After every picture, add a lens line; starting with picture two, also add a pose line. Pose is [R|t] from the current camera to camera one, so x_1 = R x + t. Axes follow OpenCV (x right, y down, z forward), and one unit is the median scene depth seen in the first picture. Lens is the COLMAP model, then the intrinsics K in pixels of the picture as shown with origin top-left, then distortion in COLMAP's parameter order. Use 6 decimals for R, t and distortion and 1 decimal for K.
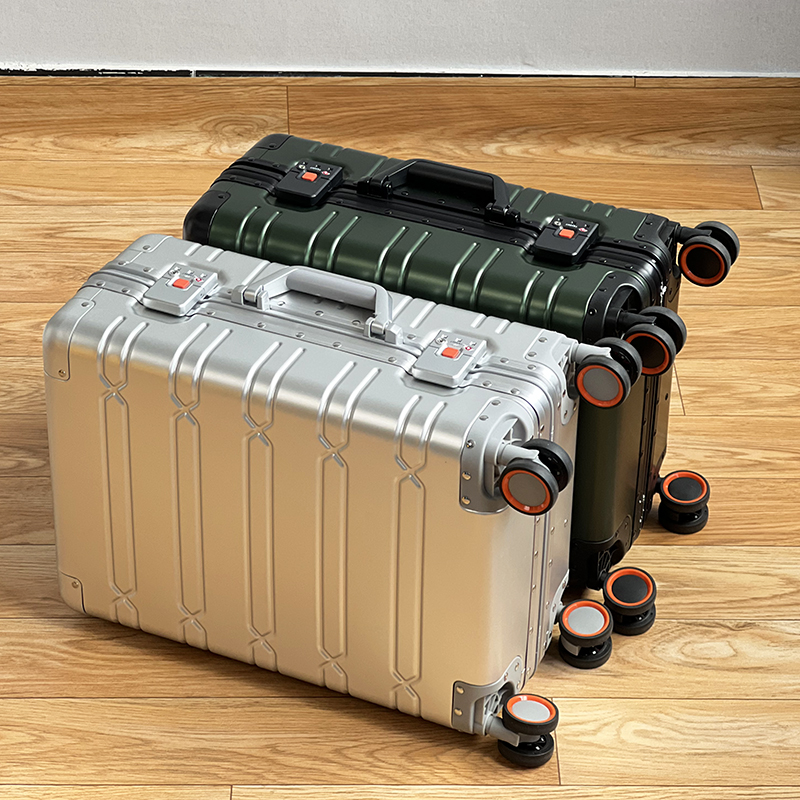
lens RADIAL K [[2385.8, 0, 398.8], [0, 2385.8, 370.7], [0, 0, 1]] dist [0.174092, -0.234595]
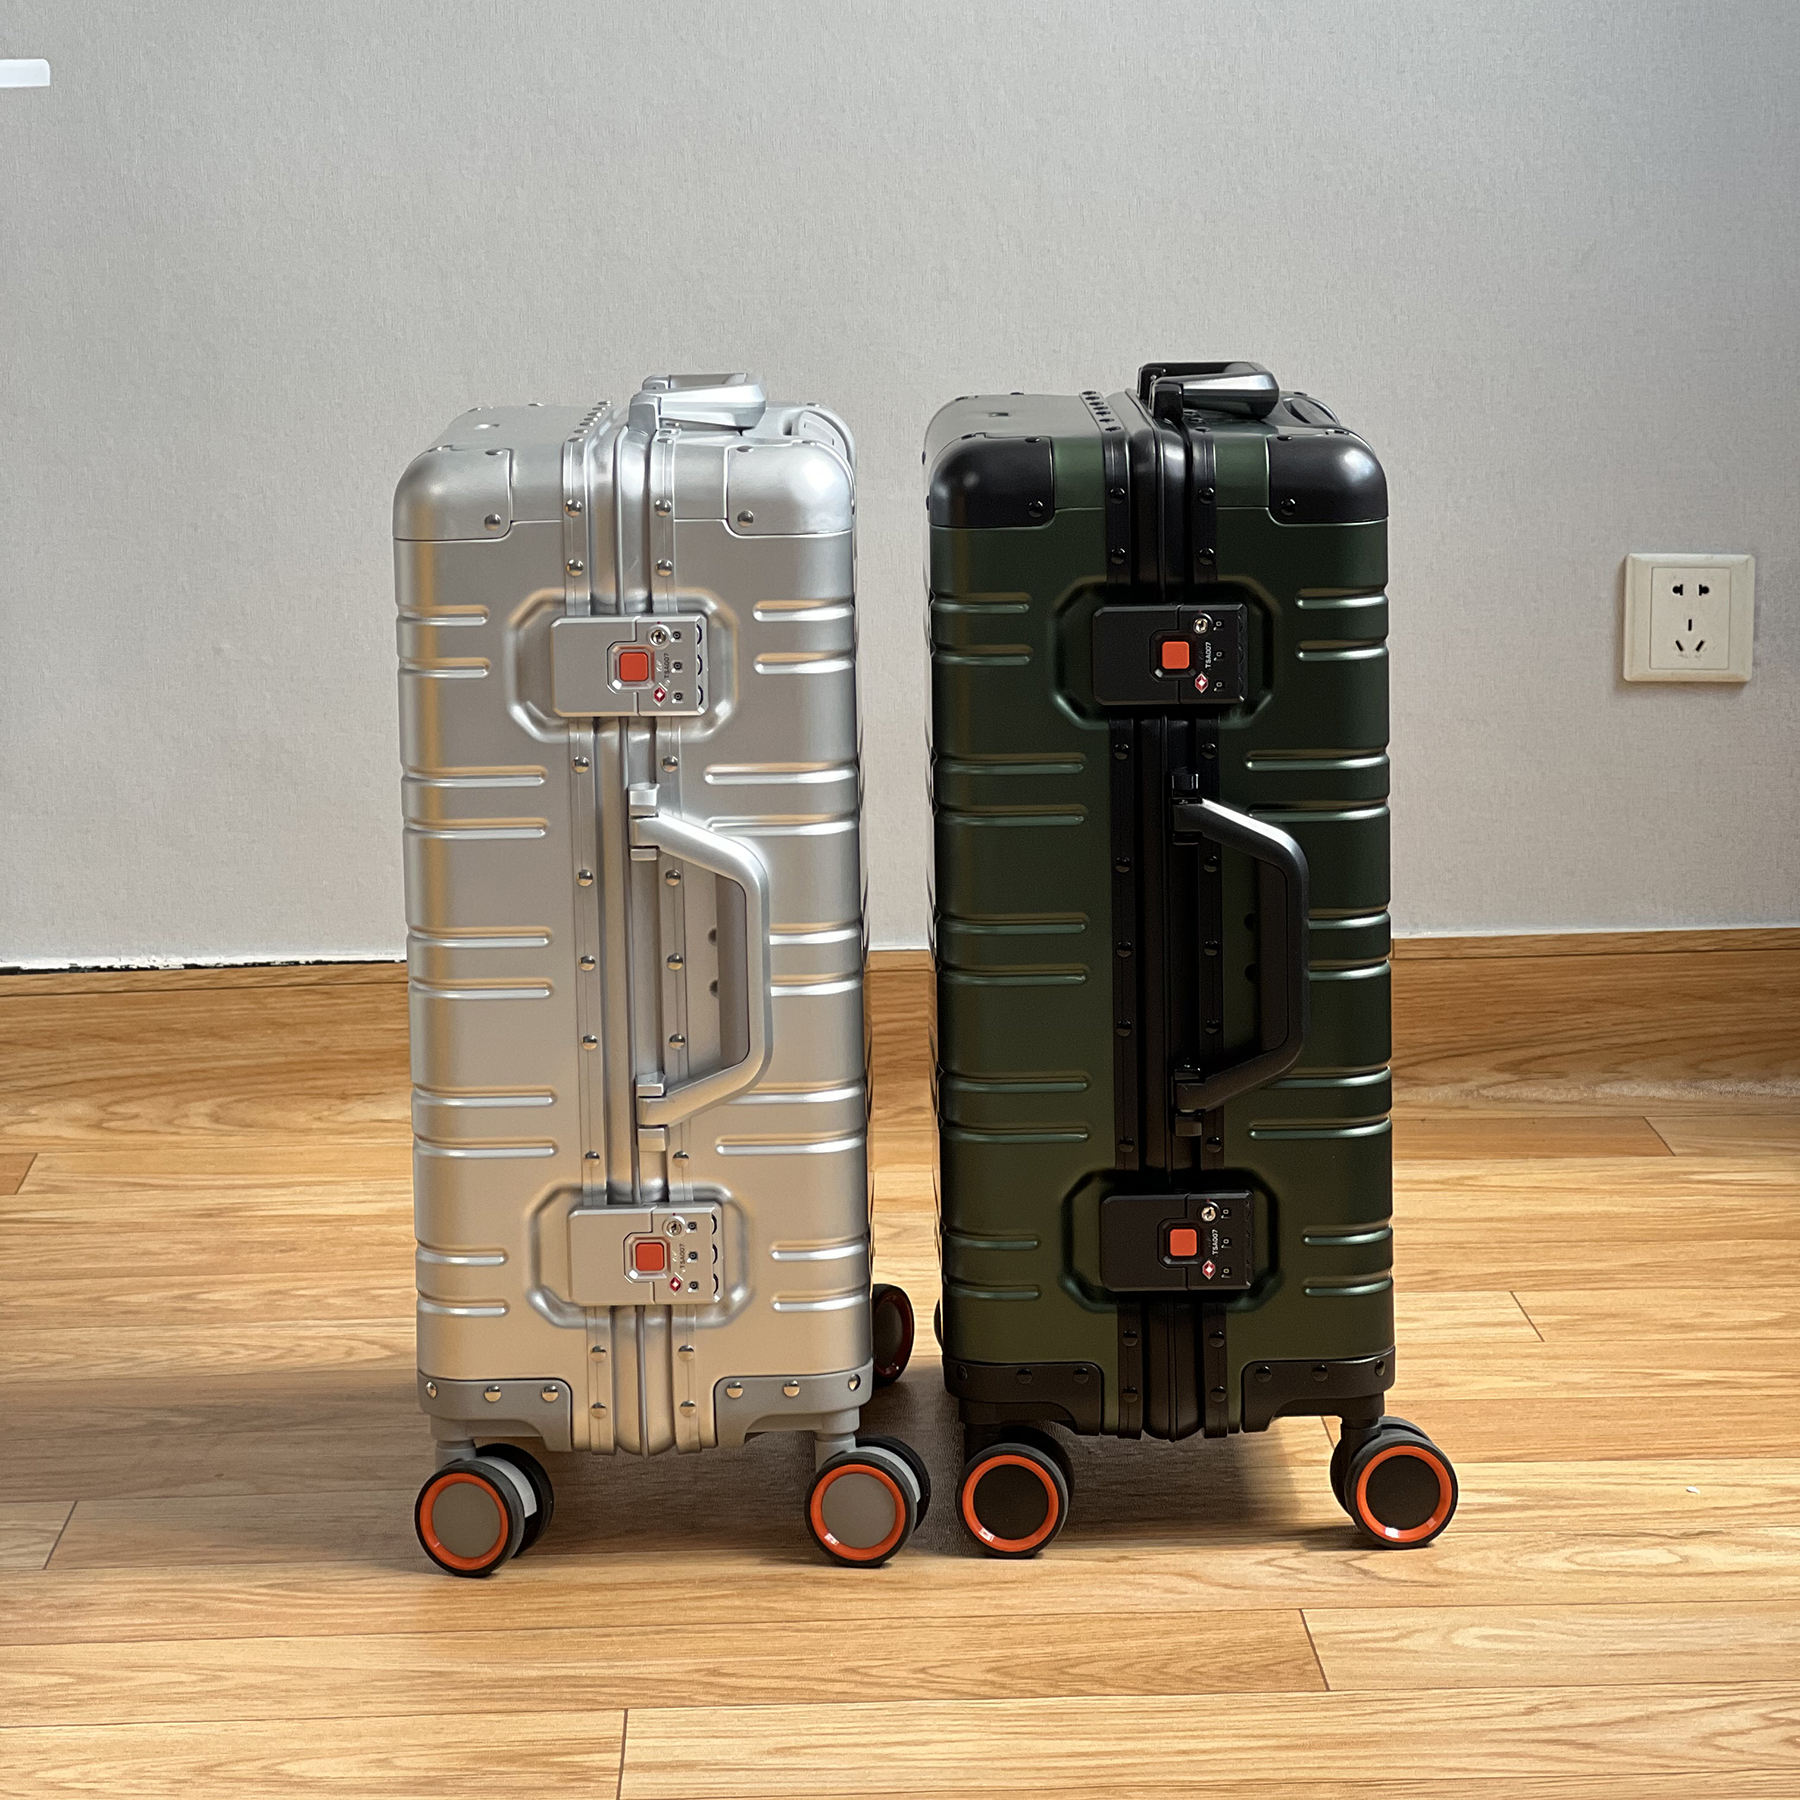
lens RADIAL K [[5367.9, 0, 897.2], [0, 5367.9, 834.0], [0, 0, 1]] dist [0.174092, -0.234595]
pose [[0.999280, -0.035770, 0.012676, -0.016957], [0.037762, 0.904075, -0.425702, 0.330098], [0.003767, 0.425874, 0.904774, -0.015693]]
